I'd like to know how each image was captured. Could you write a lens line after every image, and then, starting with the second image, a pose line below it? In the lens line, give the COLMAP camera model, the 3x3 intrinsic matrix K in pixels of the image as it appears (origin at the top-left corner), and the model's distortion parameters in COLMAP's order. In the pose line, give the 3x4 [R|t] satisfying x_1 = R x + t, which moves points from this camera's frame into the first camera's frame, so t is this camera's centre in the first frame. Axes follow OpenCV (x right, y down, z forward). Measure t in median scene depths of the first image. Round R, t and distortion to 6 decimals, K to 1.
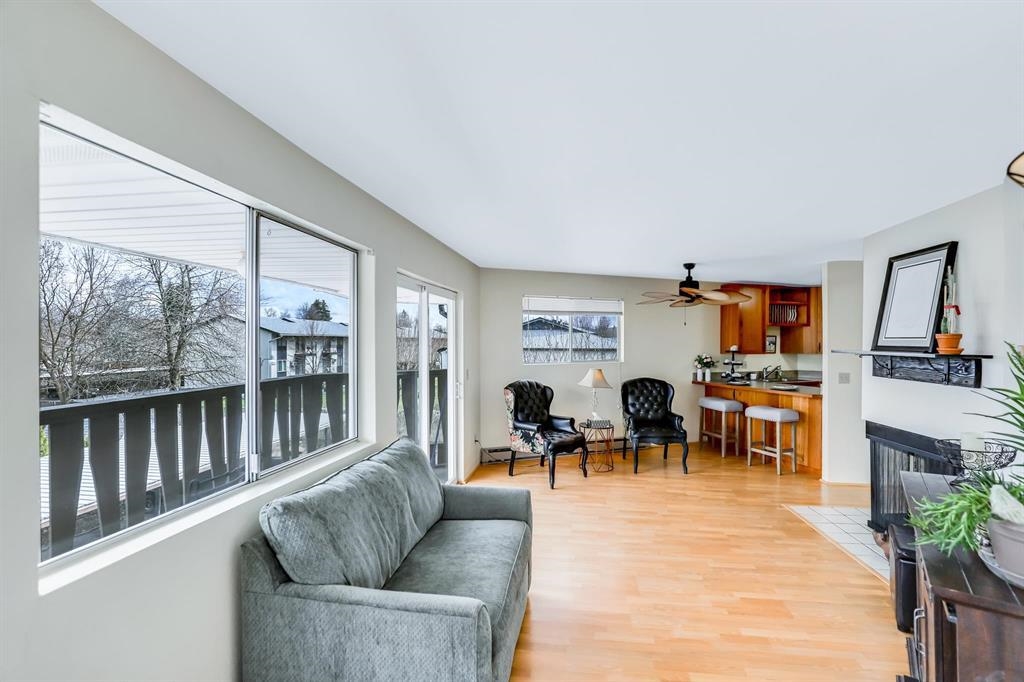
lens RADIAL K [[467.9, 0, 519.9], [0, 467.9, 341.9], [0, 0, 1]] dist [-0.016276, 0.000664]
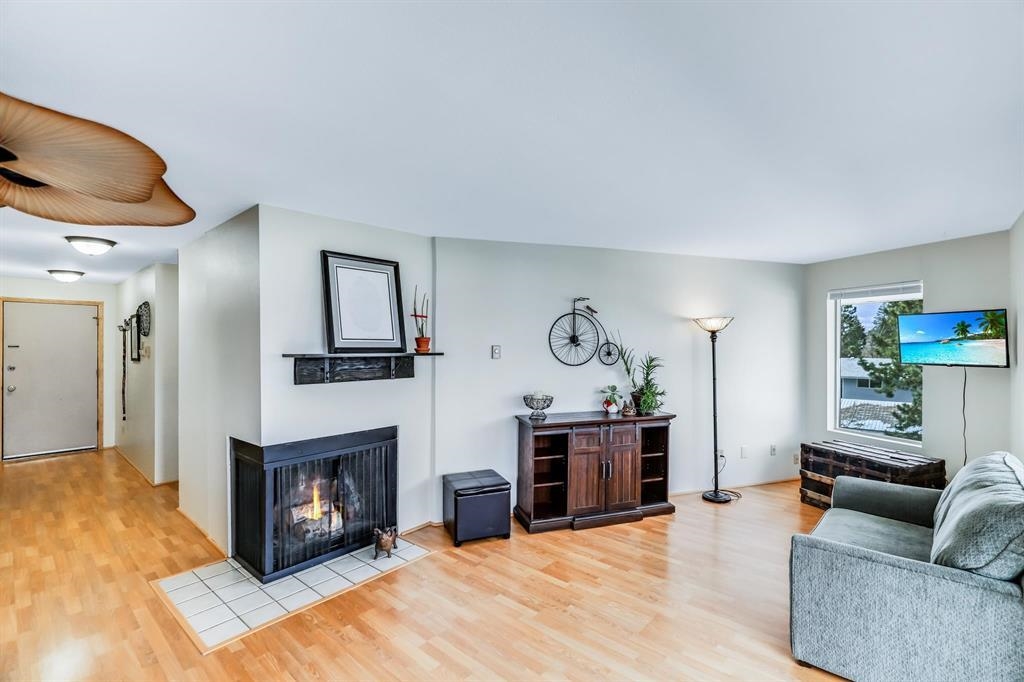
lens RADIAL K [[467.9, 0, 511.9], [0, 467.9, 346.4], [0, 0, 1]] dist [-0.016276, 0.000664]
pose [[-0.830072, 0.002474, 0.557650, -0.009505], [0.000951, 0.999995, -0.003020, 0.006061], [-0.557655, -0.001976, -0.830070, 1.011945]]
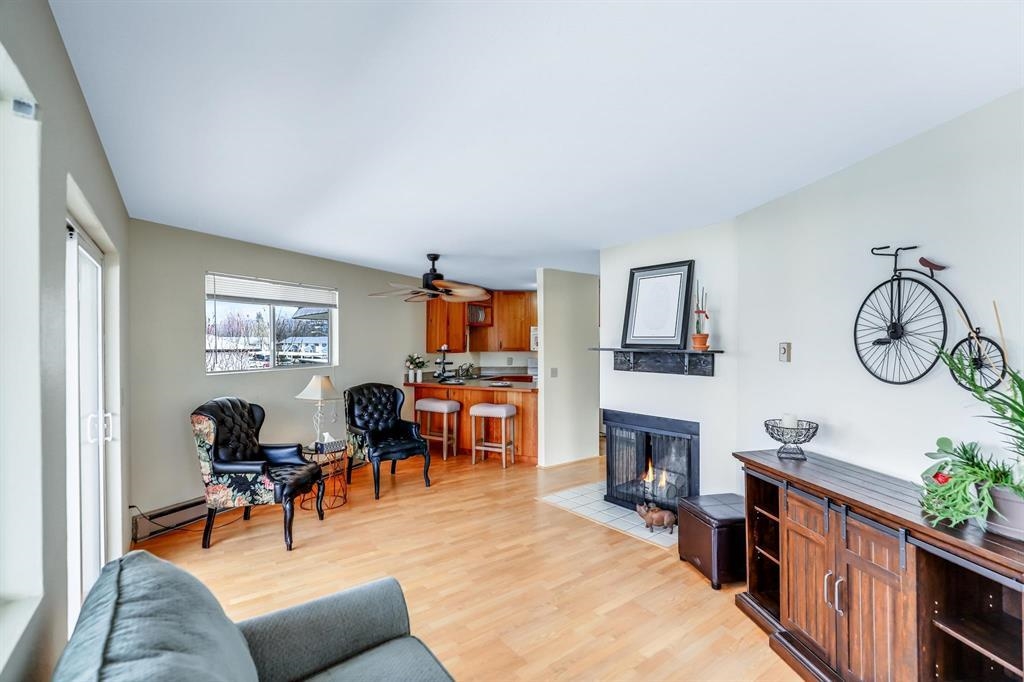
lens RADIAL K [[467.9, 0, 511.0], [0, 467.9, 344.7], [0, 0, 1]] dist [-0.016276, 0.000664]
pose [[0.713119, -0.006254, 0.701015, -0.162242], [0.000394, 0.999964, 0.008520, -0.000061], [-0.701043, -0.005799, 0.713096, 0.240659]]
